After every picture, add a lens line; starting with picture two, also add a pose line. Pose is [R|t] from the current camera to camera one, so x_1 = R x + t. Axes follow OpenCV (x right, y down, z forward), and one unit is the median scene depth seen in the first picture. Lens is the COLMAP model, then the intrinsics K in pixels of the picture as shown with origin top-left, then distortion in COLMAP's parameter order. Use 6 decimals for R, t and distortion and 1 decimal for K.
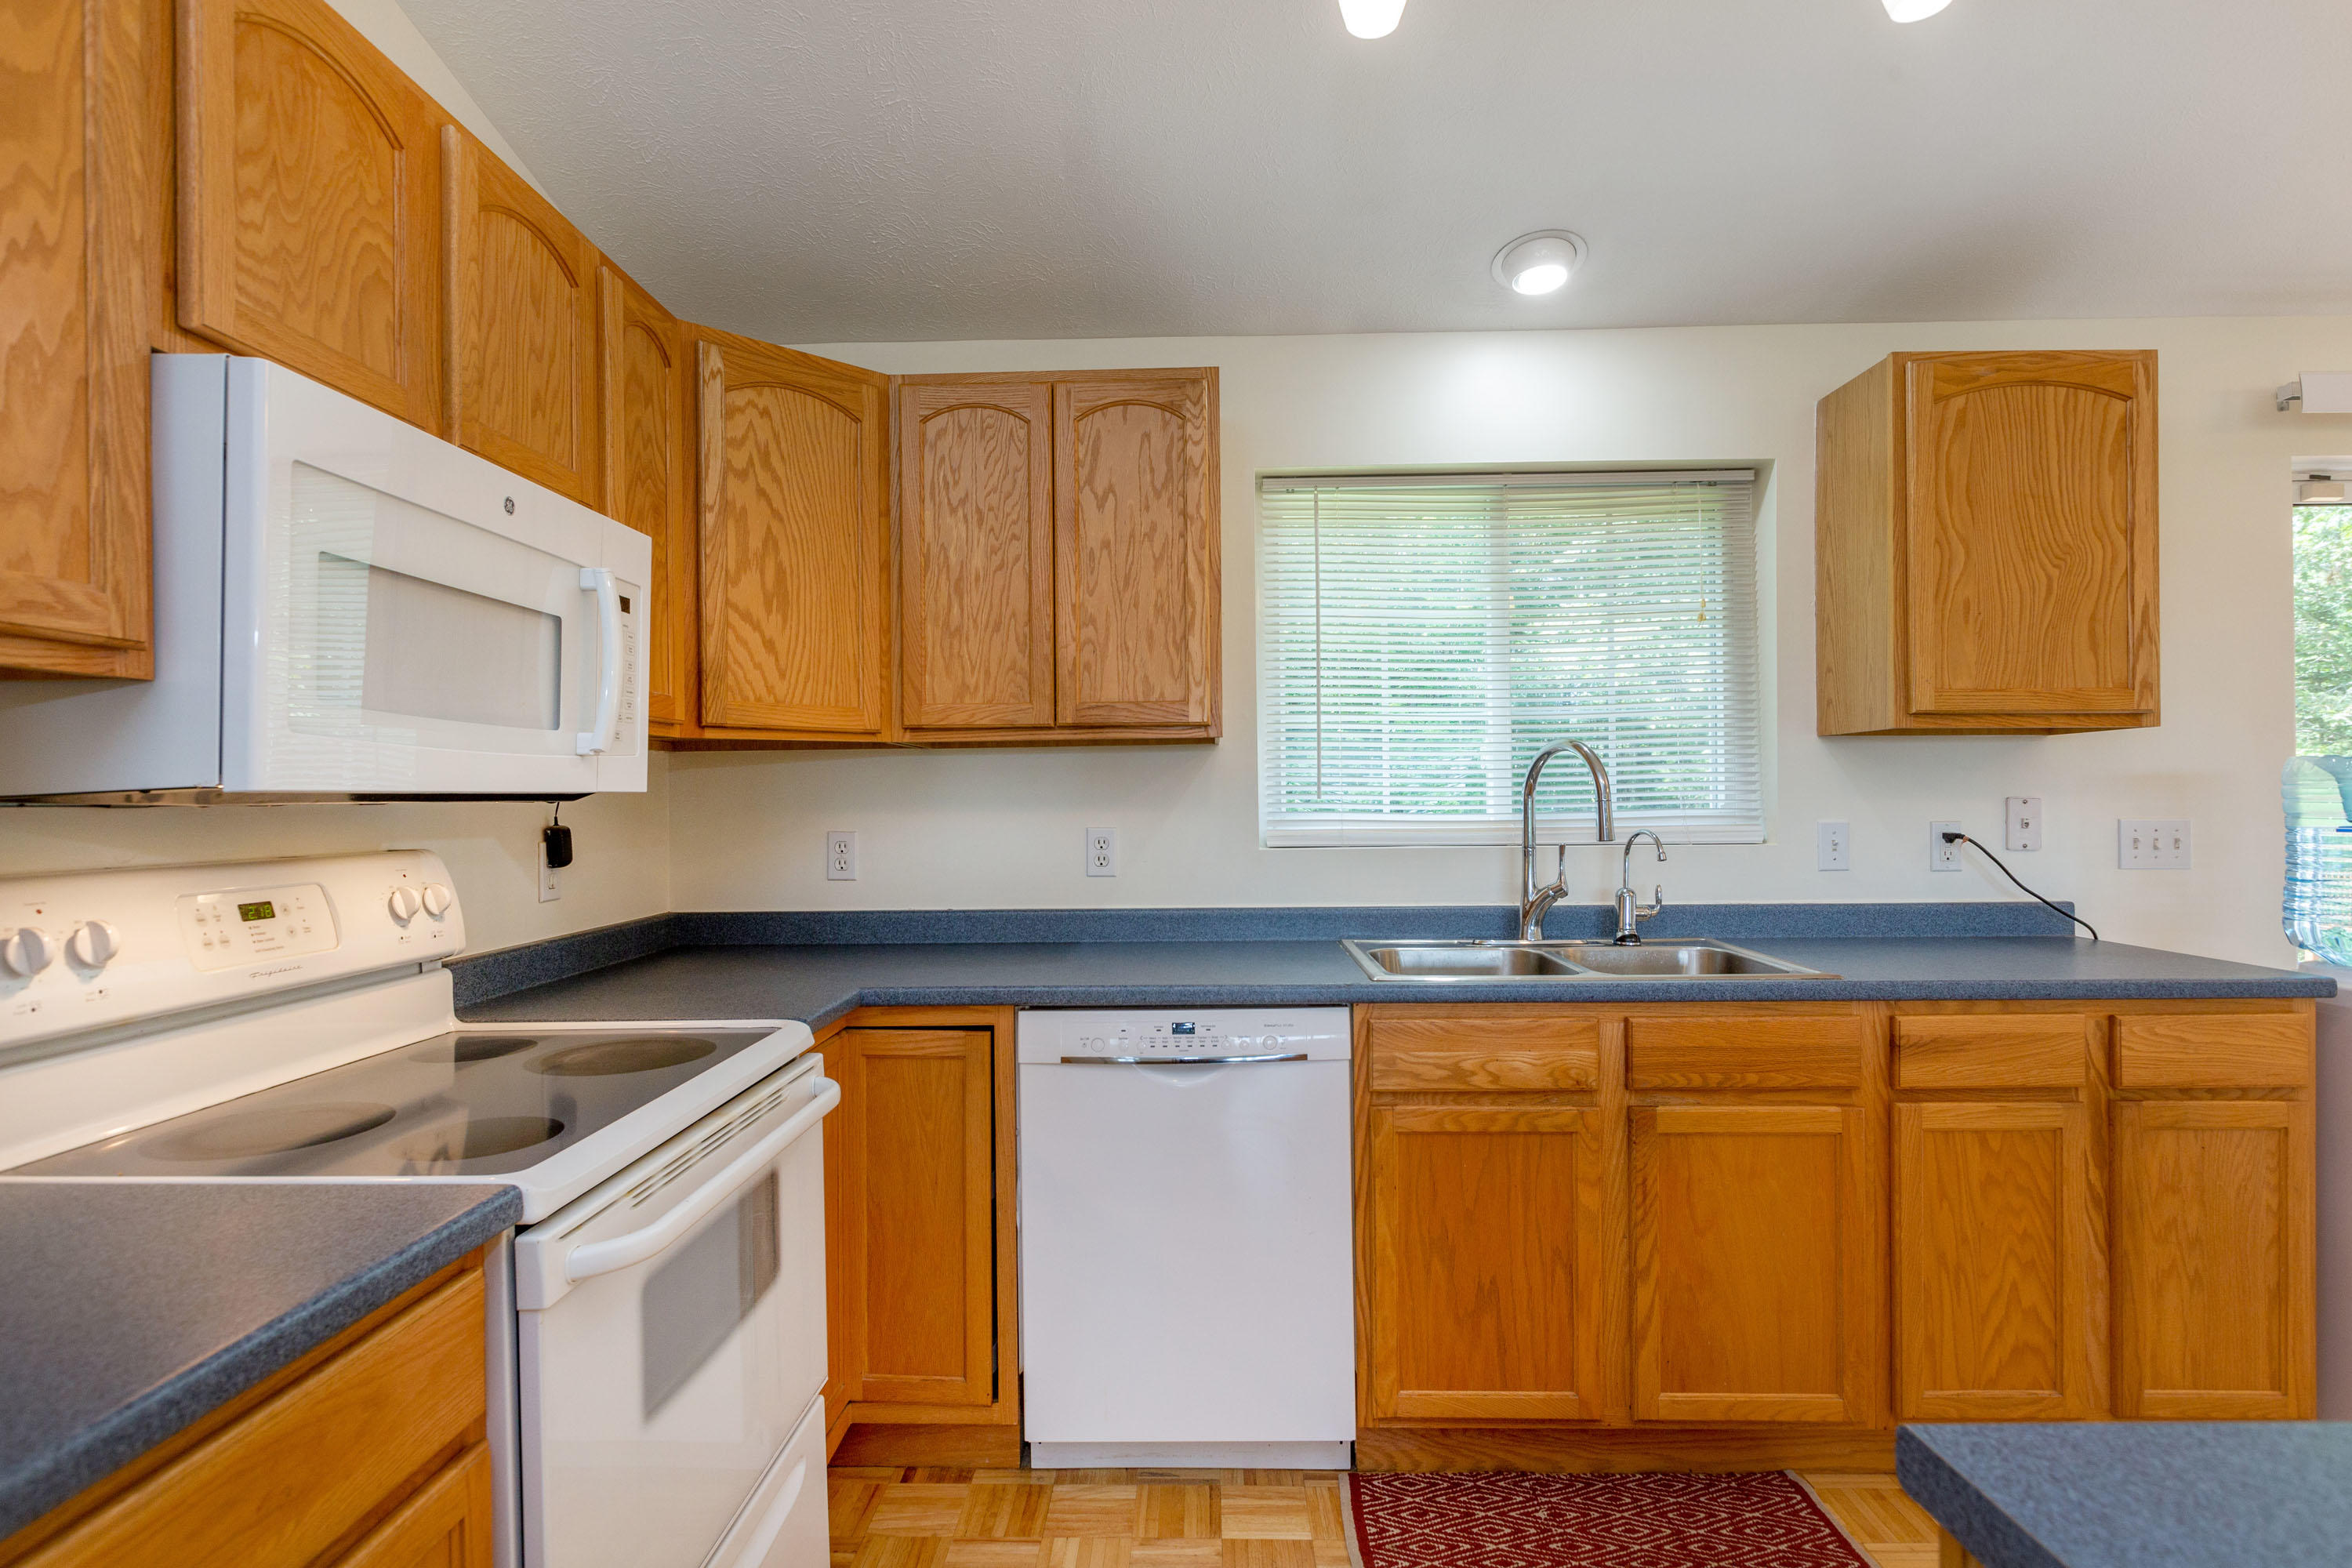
lens RADIAL K [[1182.8, 0, 1173.8], [0, 1182.8, 789.7], [0, 0, 1]] dist [-0.001533, -0.000388]
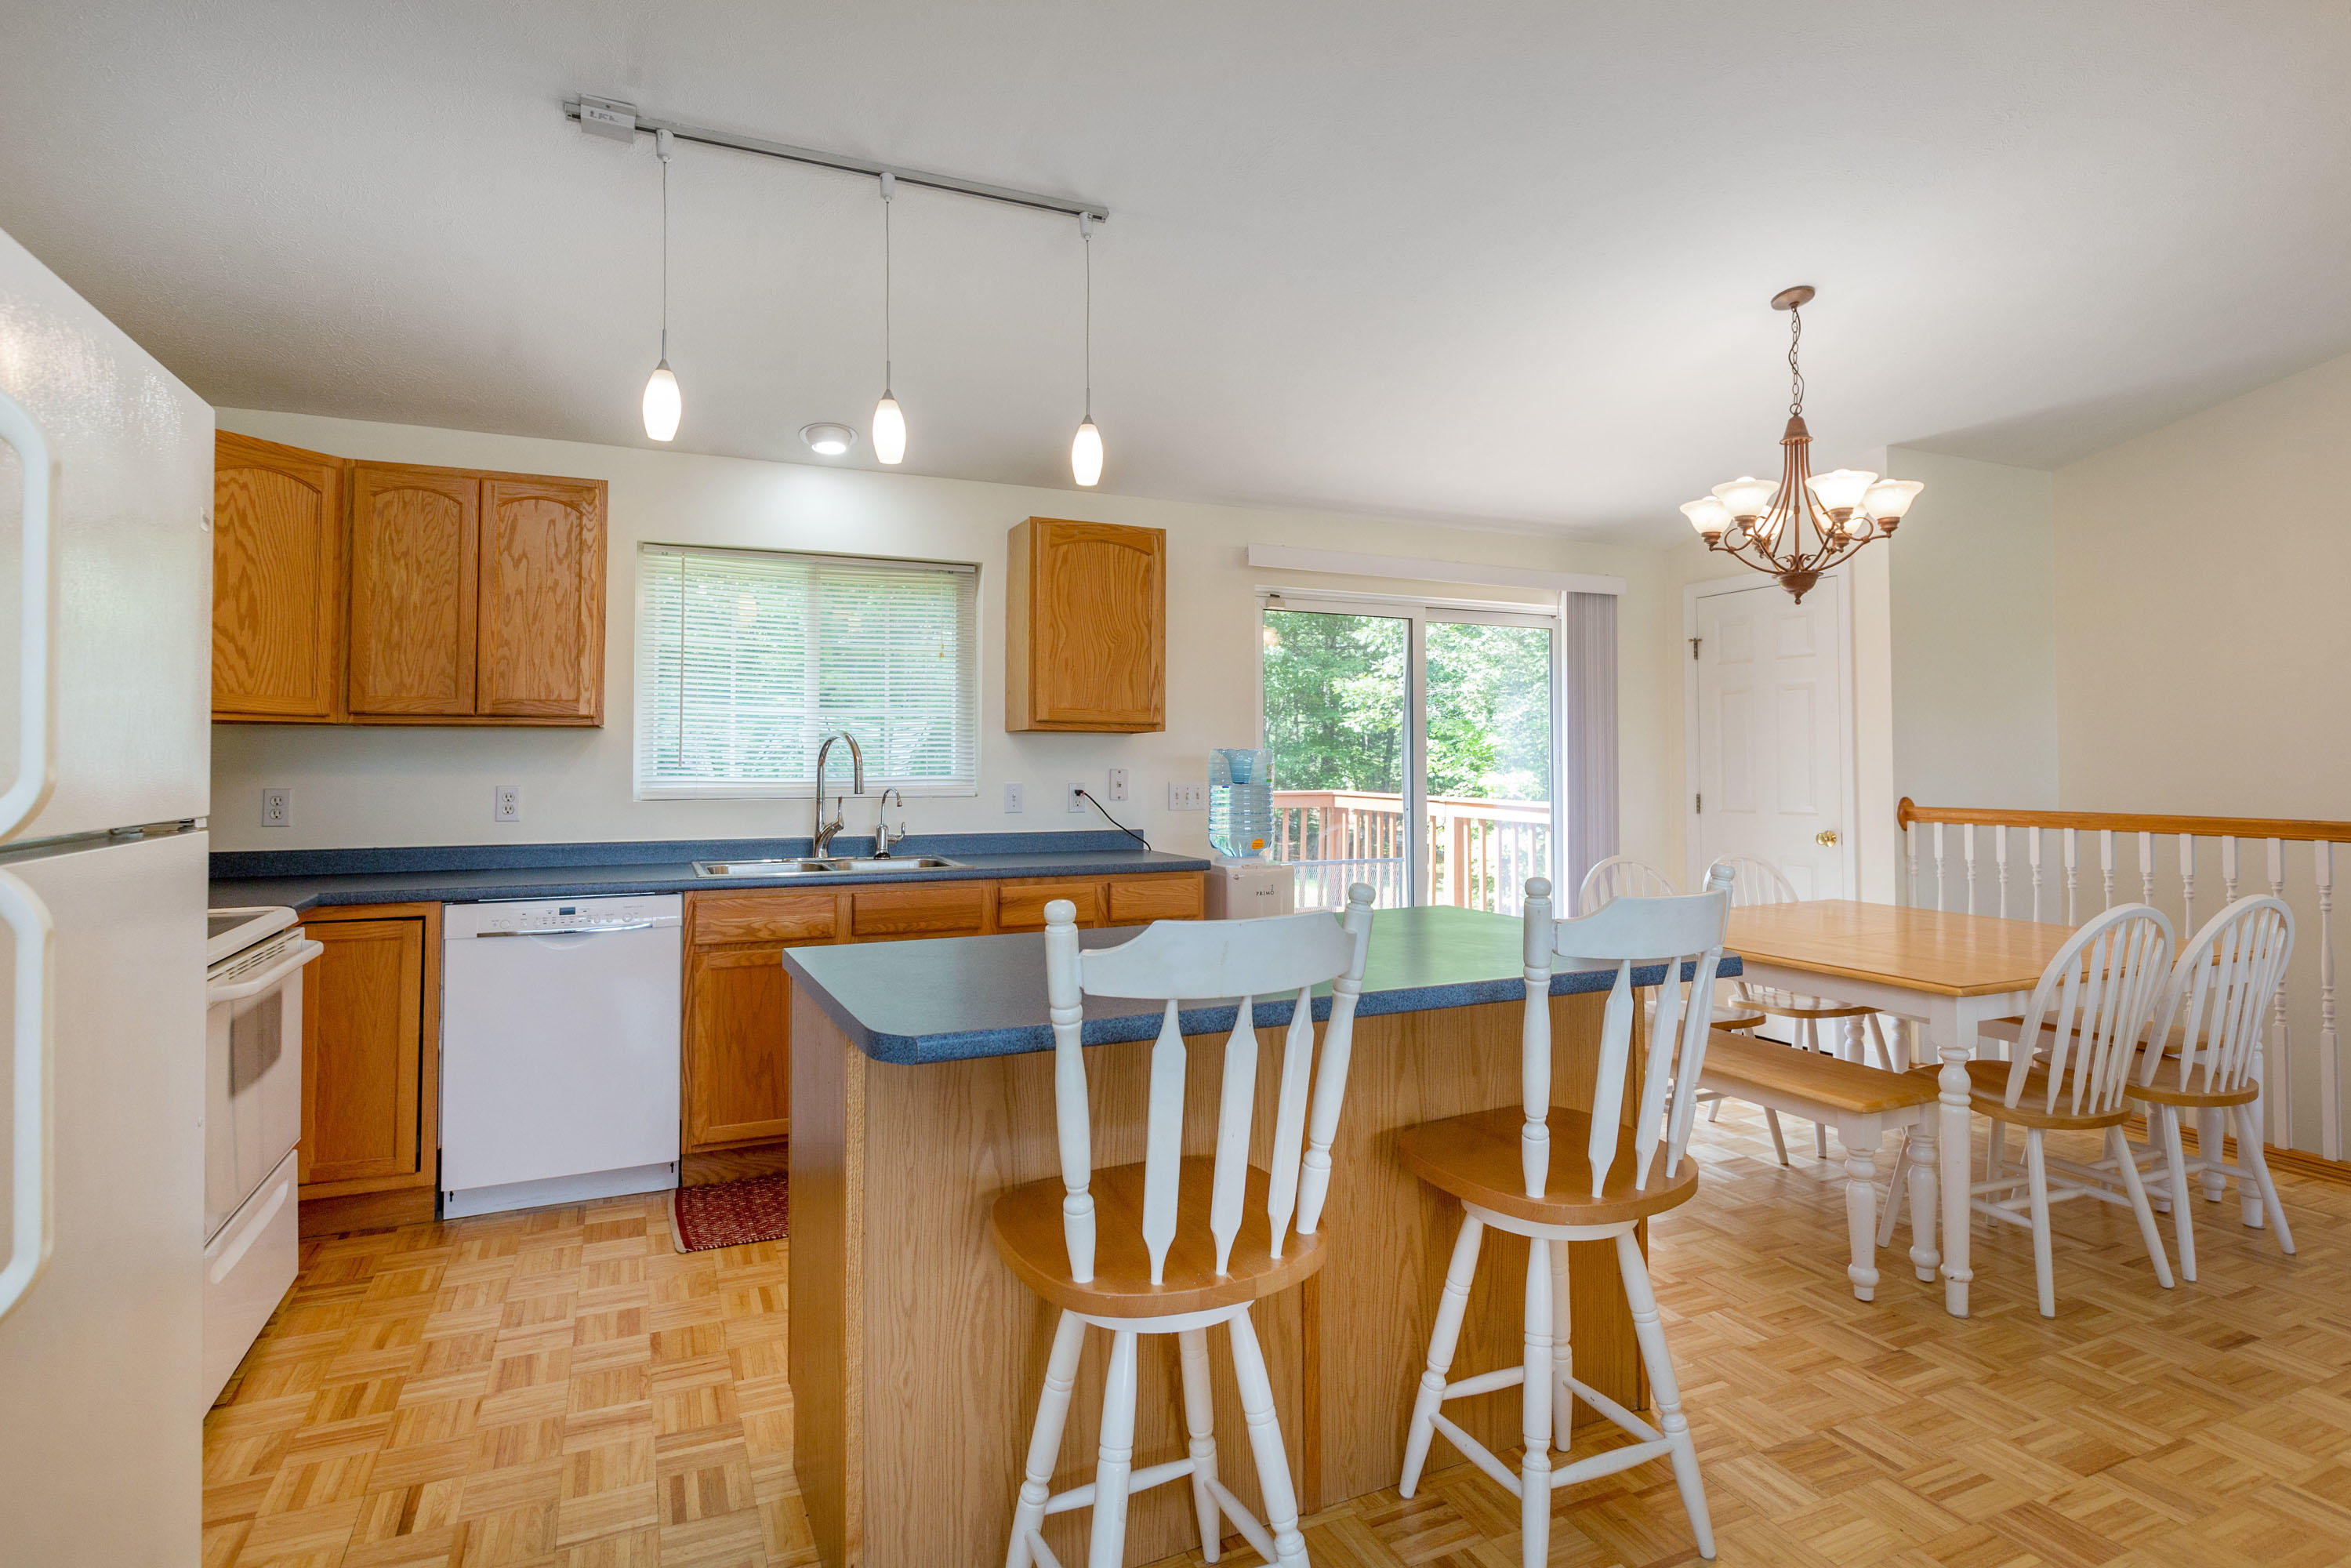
lens RADIAL K [[1225.1, 0, 1194.1], [0, 1225.1, 721.9], [0, 0, 1]] dist [0.000832, -0.000016]
pose [[0.896345, 0.024914, 0.442656, 0.024321], [-0.011223, 0.999375, -0.033521, -0.004775], [-0.443215, 0.025078, 0.896065, -0.737691]]
